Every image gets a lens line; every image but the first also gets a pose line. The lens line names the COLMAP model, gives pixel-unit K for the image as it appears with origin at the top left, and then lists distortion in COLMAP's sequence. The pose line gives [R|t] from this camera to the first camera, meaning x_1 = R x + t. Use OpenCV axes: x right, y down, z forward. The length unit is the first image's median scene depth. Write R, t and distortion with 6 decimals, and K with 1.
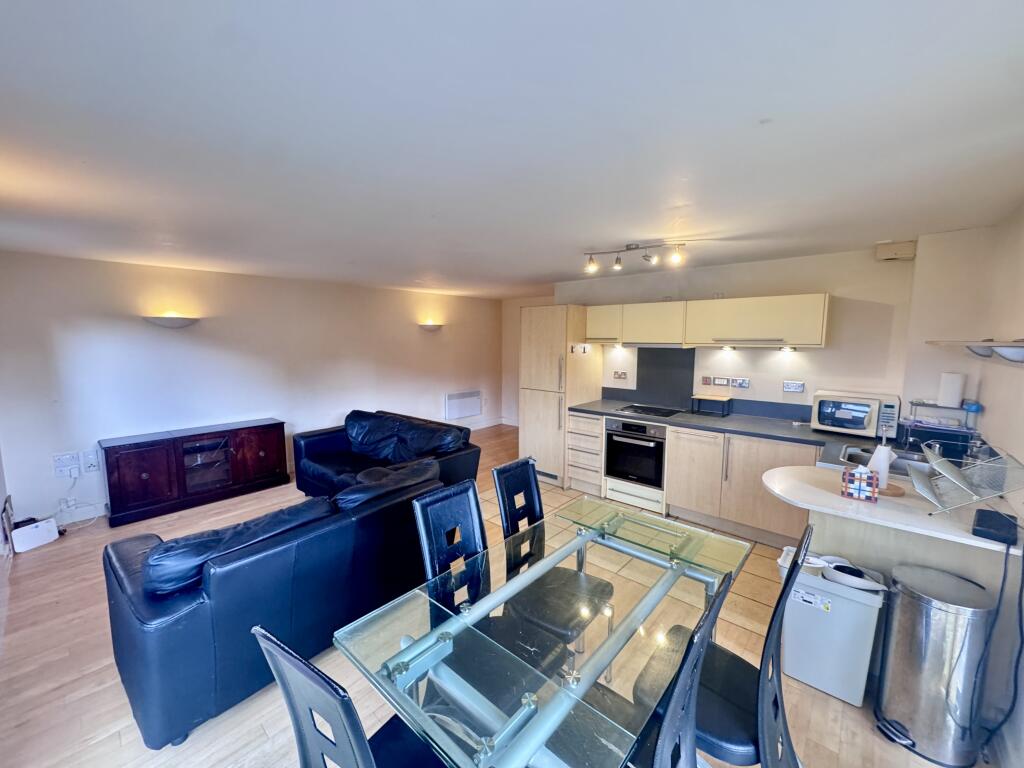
lens RADIAL K [[407.0, 0, 512.0], [0, 407.0, 384.0], [0, 0, 1]] dist [-0.007028, -0.000224]
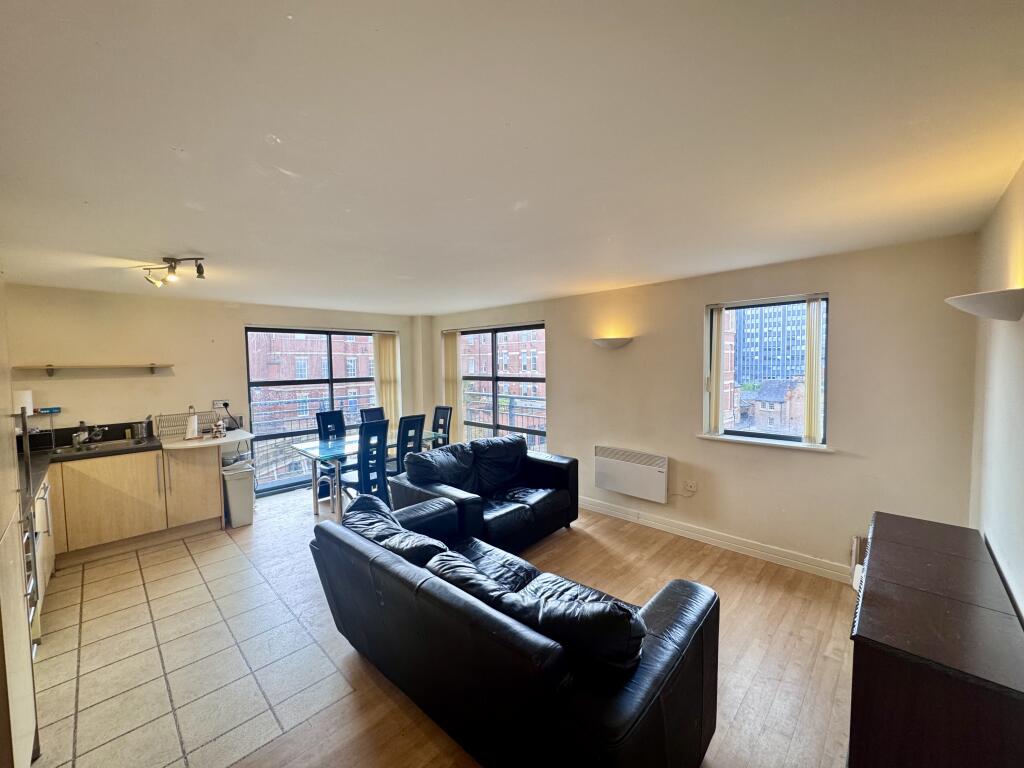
lens RADIAL K [[407.0, 0, 512.0], [0, 407.0, 384.0], [0, 0, 1]] dist [-0.007028, -0.000224]
pose [[-0.998580, 0.015136, 0.051070, -0.381156], [0.023585, 0.985308, 0.169148, -0.151055], [-0.047759, 0.170113, -0.984267, 1.443566]]
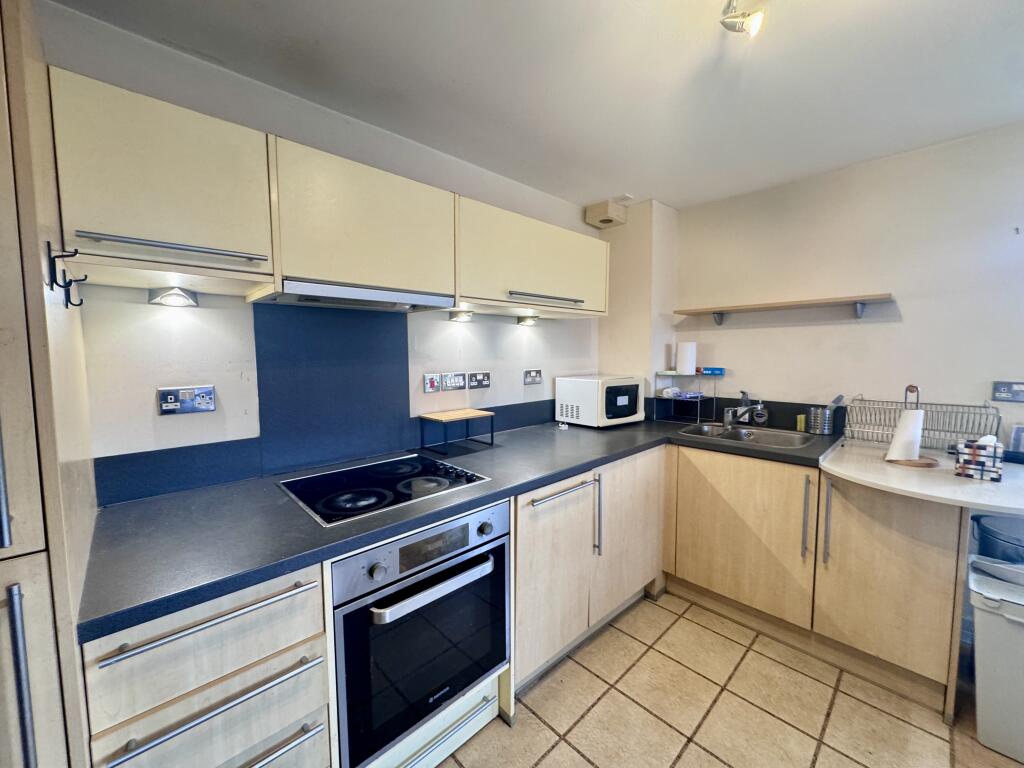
lens RADIAL K [[407.0, 0, 512.0], [0, 407.0, 384.0], [0, 0, 1]] dist [-0.007028, -0.000224]
pose [[0.094106, -0.075701, 0.992680, 0.004471], [0.122820, 0.990371, 0.063882, -0.026833], [-0.987957, 0.115909, 0.102497, 0.874345]]
